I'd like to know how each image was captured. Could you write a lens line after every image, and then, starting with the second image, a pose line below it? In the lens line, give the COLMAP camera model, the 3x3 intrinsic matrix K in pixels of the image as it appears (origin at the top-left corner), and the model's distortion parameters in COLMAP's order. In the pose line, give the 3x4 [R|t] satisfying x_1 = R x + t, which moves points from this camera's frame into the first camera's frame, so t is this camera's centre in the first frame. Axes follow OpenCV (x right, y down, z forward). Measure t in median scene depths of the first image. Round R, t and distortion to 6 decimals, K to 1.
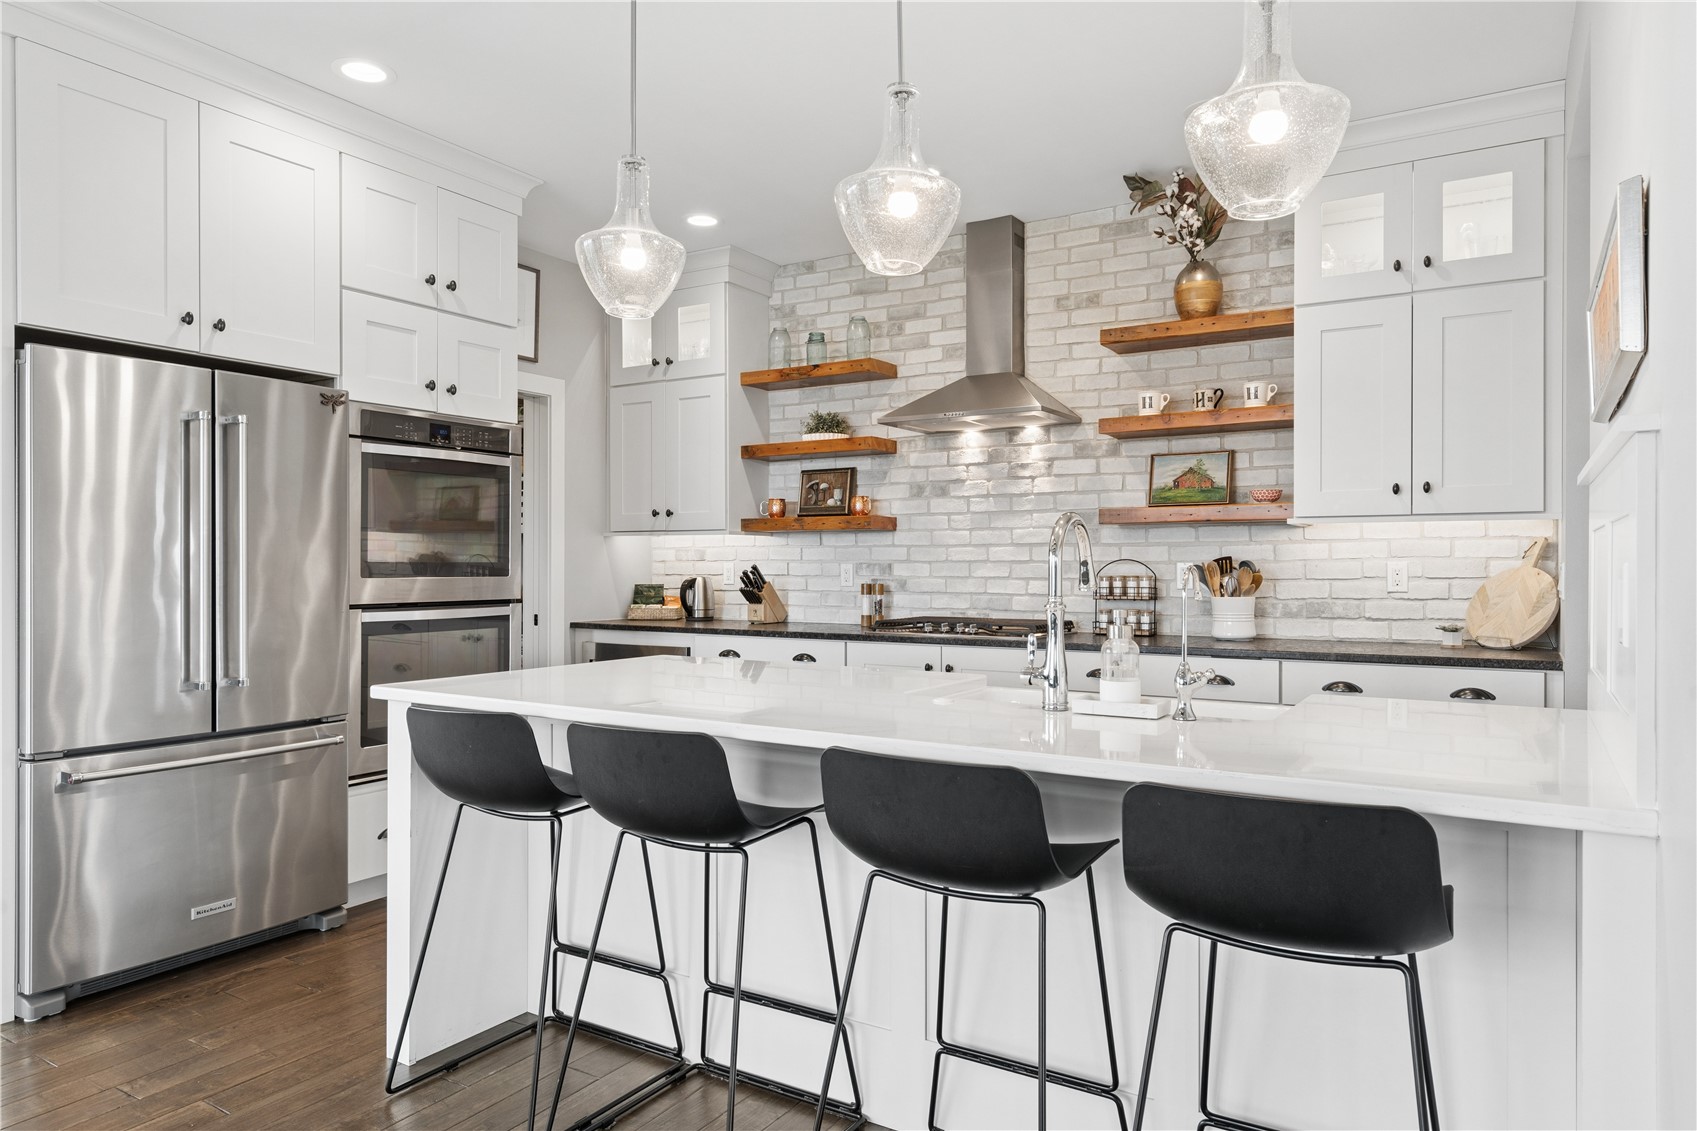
lens RADIAL K [[1108.0, 0, 847.9], [0, 1108.0, 551.8], [0, 0, 1]] dist [0.023393, 0.001143]
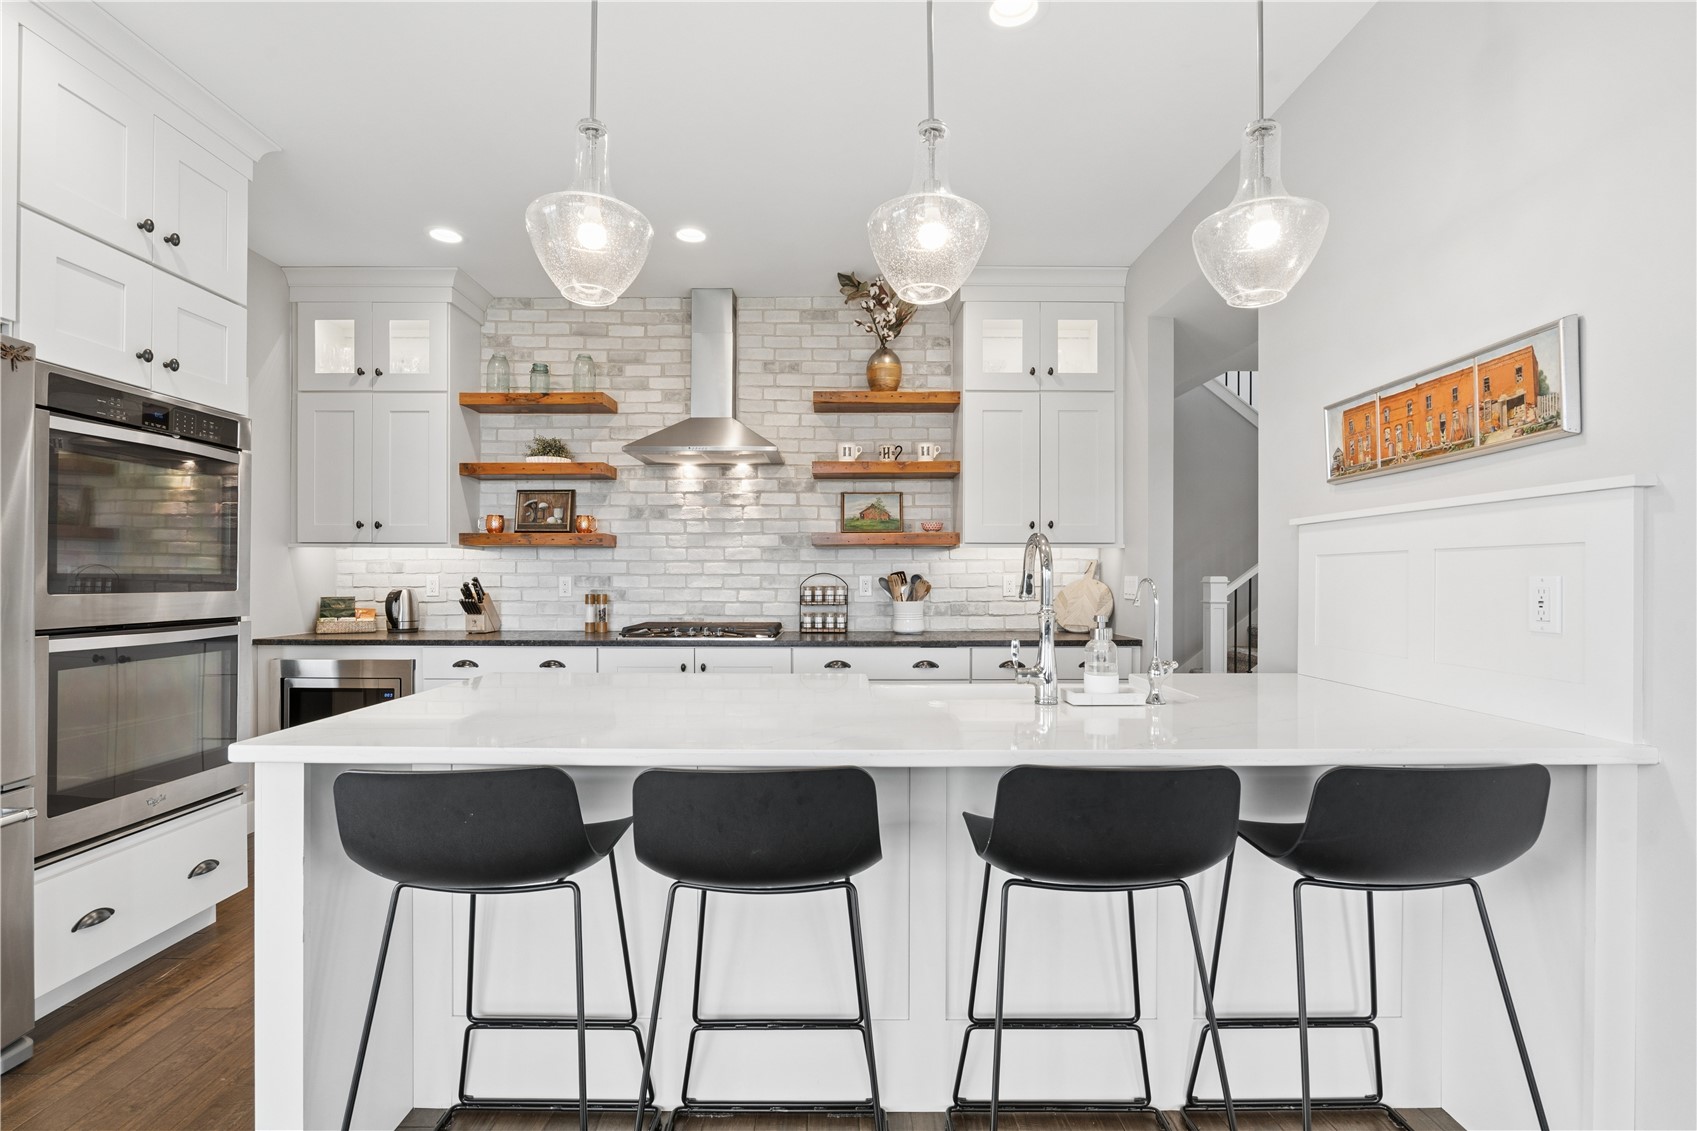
lens RADIAL K [[803.6, 0, 848.5], [0, 803.6, 565.5], [0, 0, 1]] dist [-0.015037, 0.020508]
pose [[0.850067, 0.008506, 0.526605, -0.197749], [-0.006748, 0.999963, -0.005259, 0.002419], [-0.526631, 0.000917, 0.850094, 0.184957]]
